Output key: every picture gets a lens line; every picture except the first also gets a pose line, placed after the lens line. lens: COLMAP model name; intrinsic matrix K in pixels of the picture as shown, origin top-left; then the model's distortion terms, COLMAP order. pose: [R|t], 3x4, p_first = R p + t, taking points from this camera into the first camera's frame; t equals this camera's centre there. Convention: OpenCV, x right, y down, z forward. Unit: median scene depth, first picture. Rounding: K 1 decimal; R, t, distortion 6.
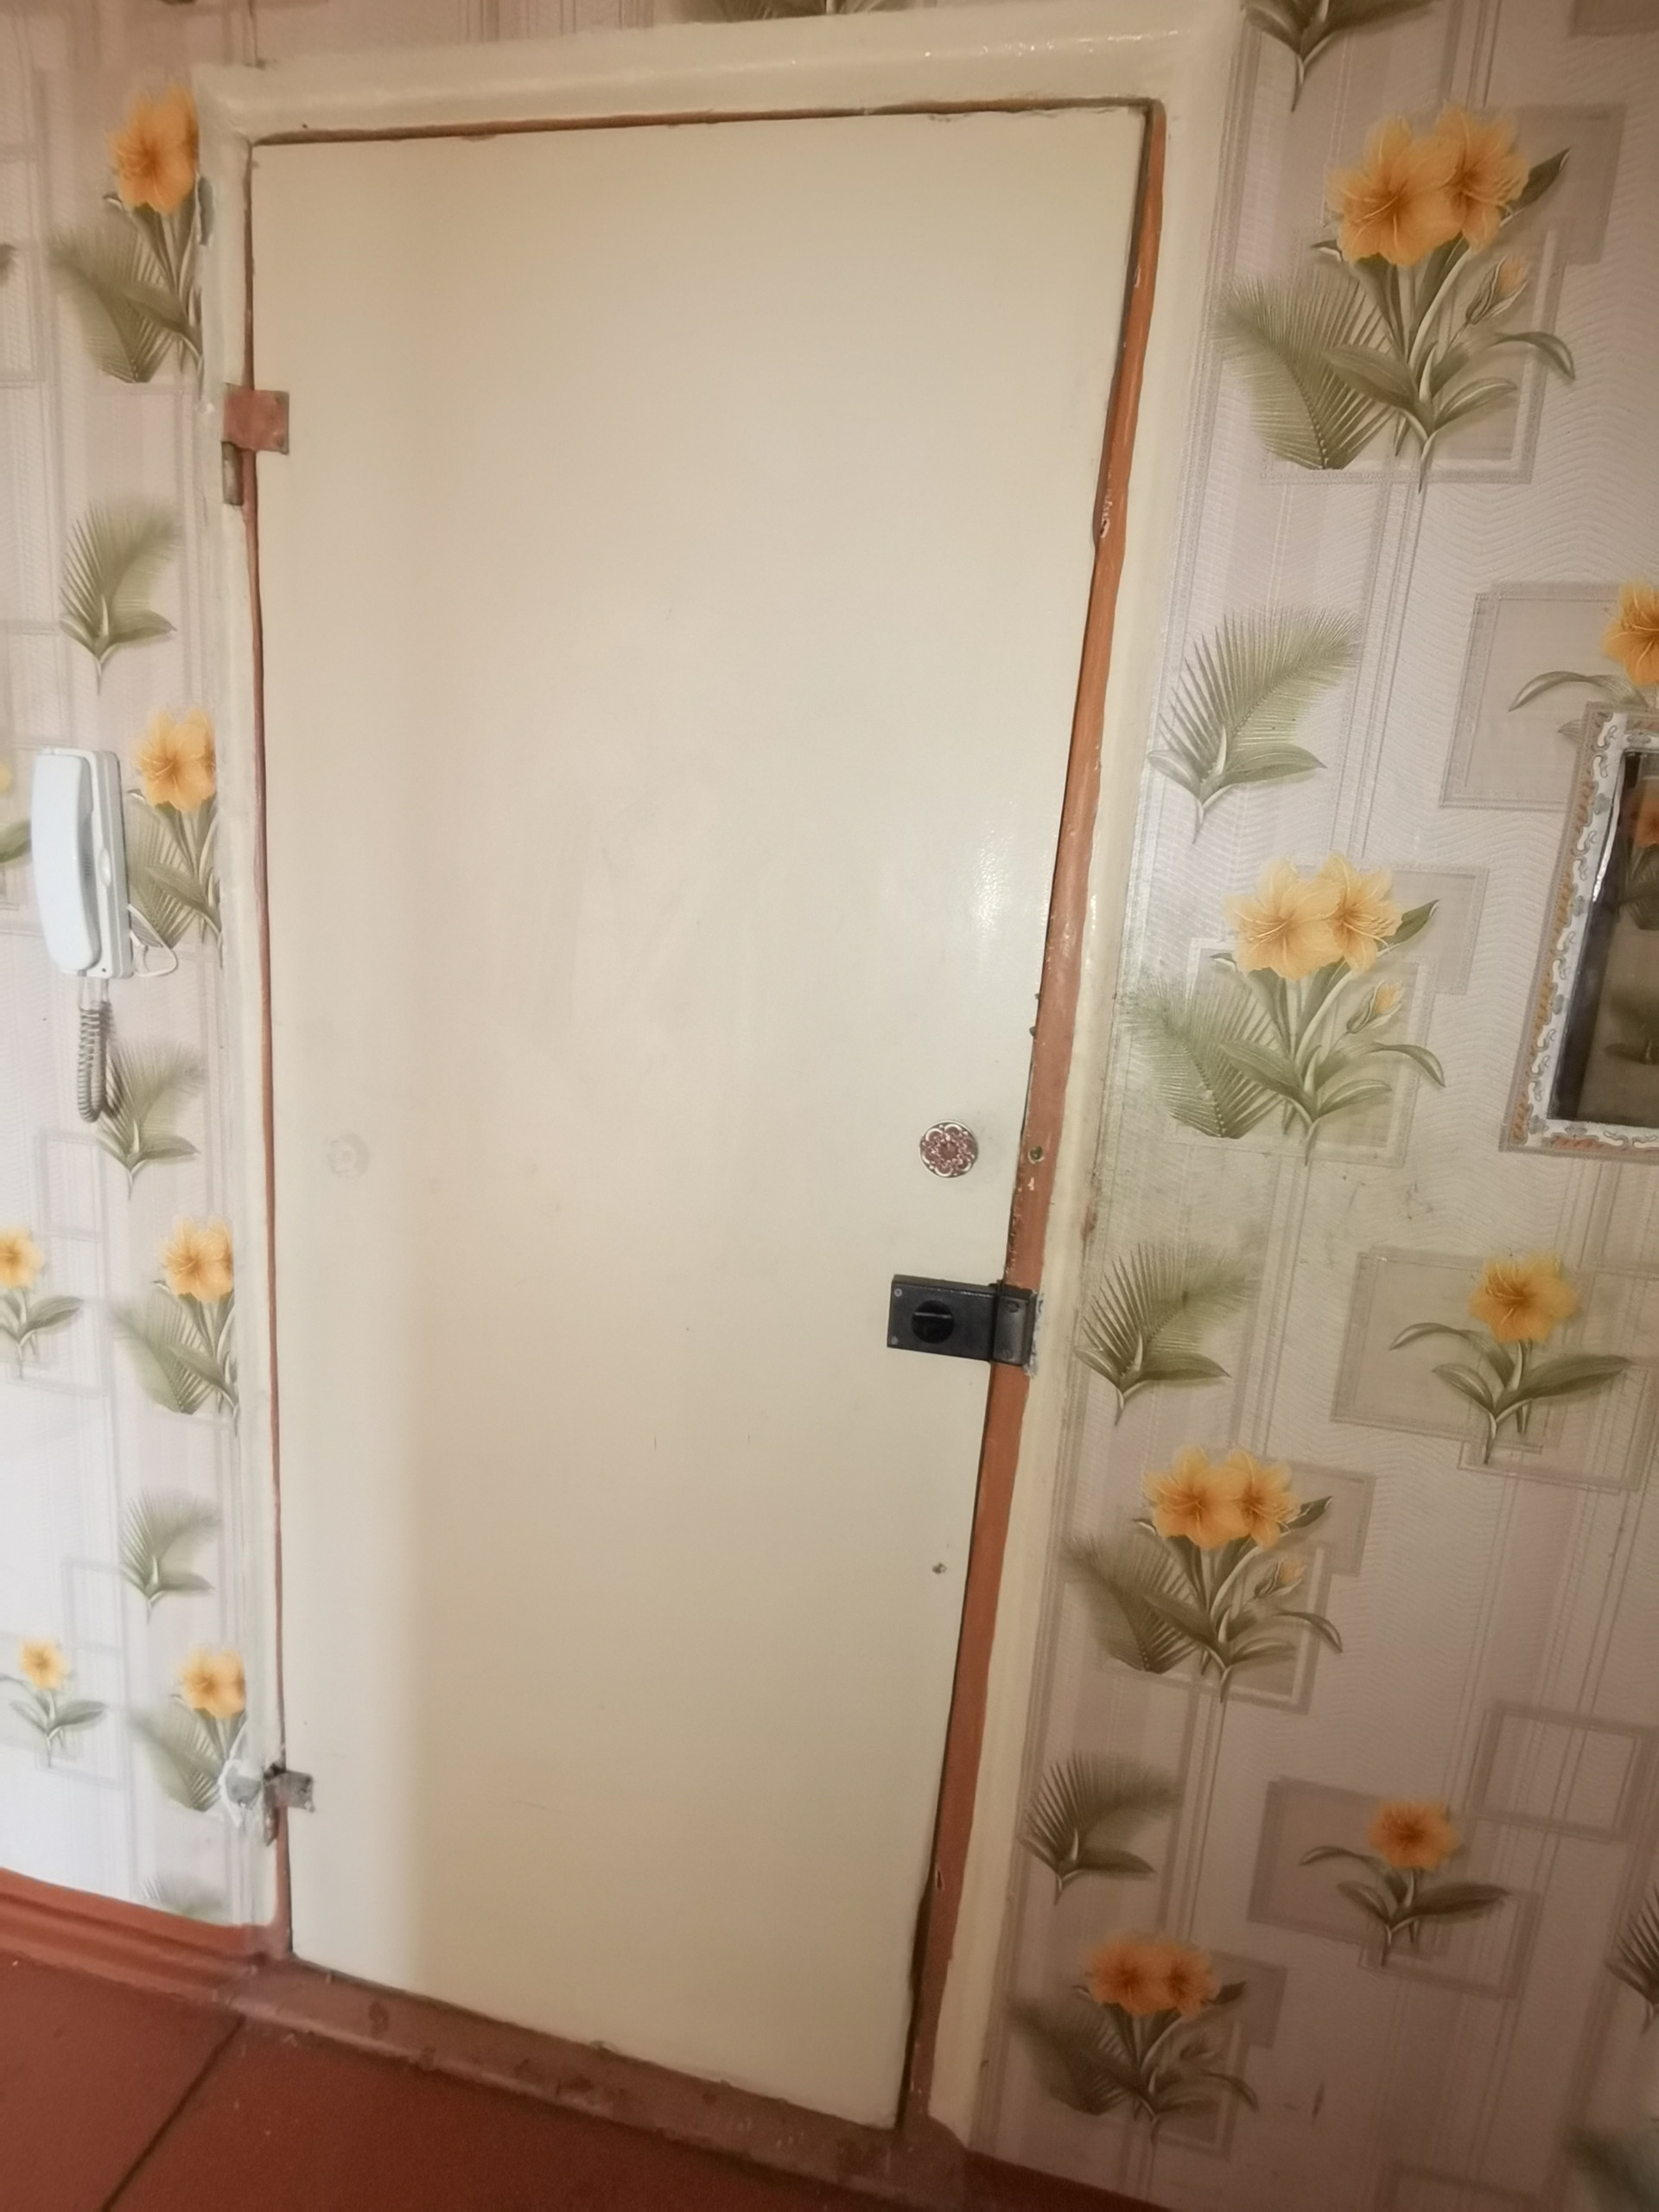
lens RADIAL K [[1023.4, 0, 823.7], [0, 1023.4, 1097.3], [0, 0, 1]] dist [0.028515, -0.010493]
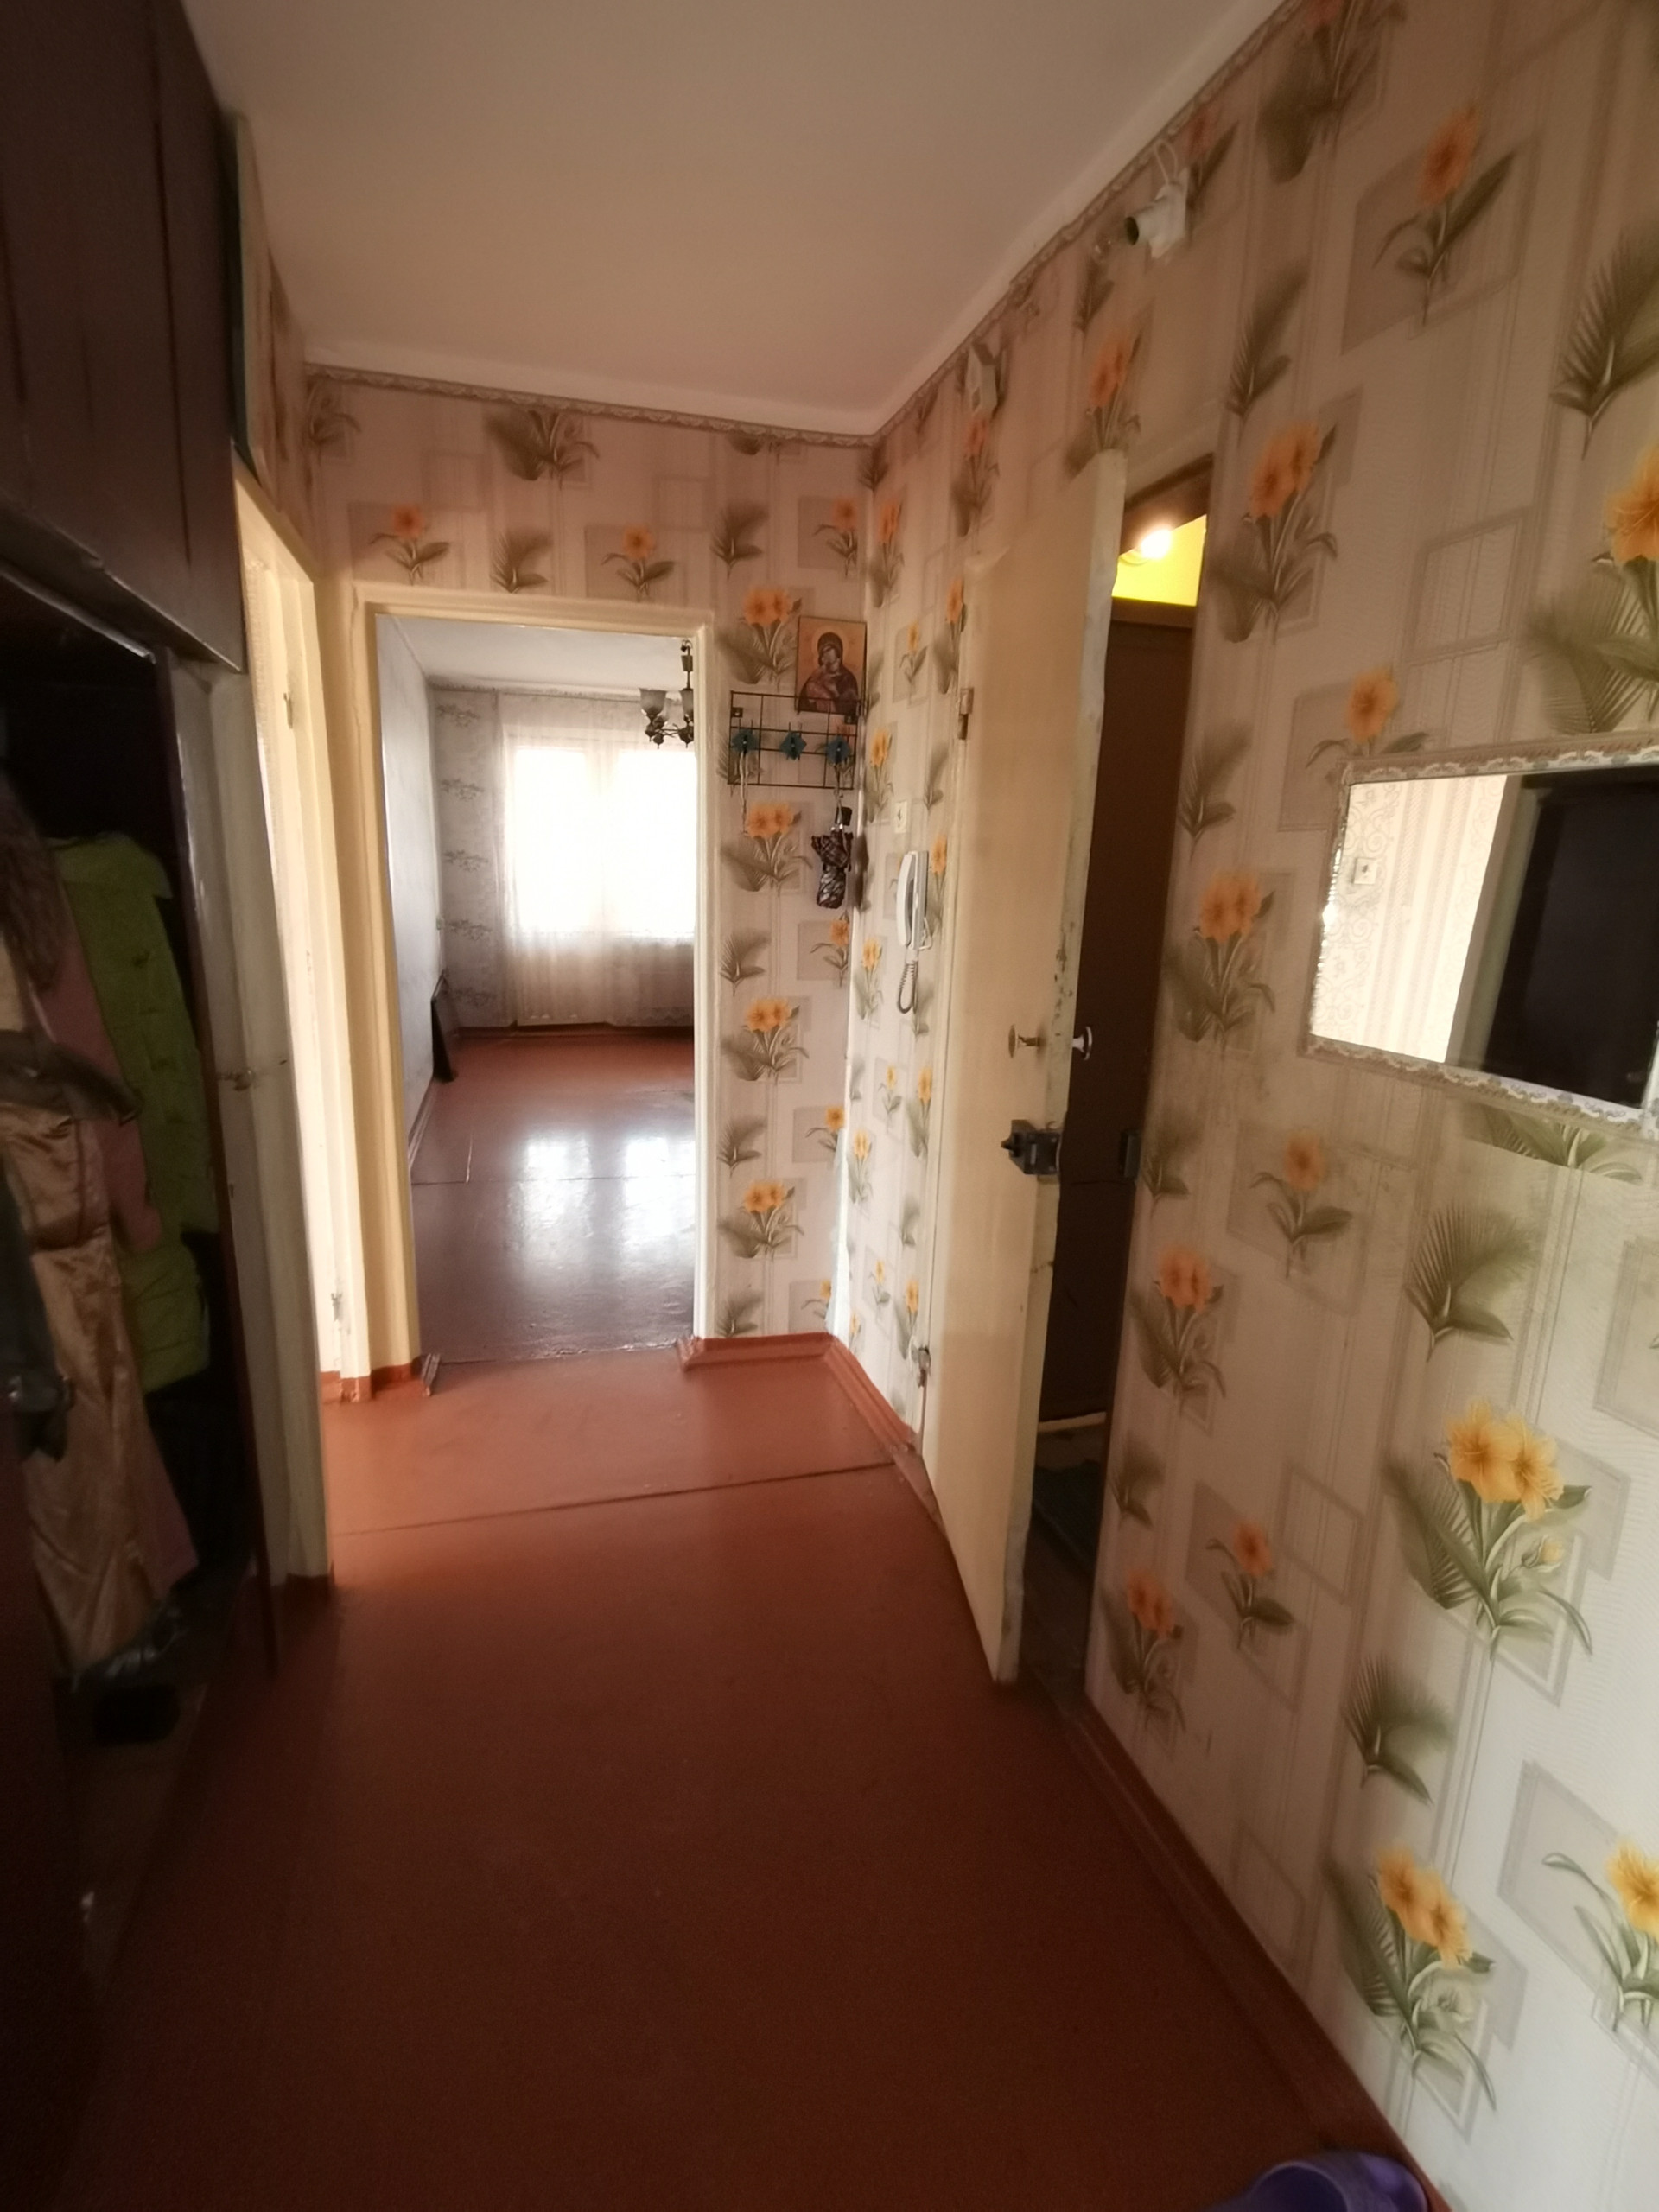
lens RADIAL K [[1106.4, 0, 818.2], [0, 1106.4, 1104.2], [0, 0, 1]] dist [0.026801, -0.016316]
pose [[0.455176, 0.128425, -0.881091, 1.312227], [-0.167954, 0.984164, 0.056683, 0.107861], [0.874418, 0.122182, 0.469537, -0.254918]]
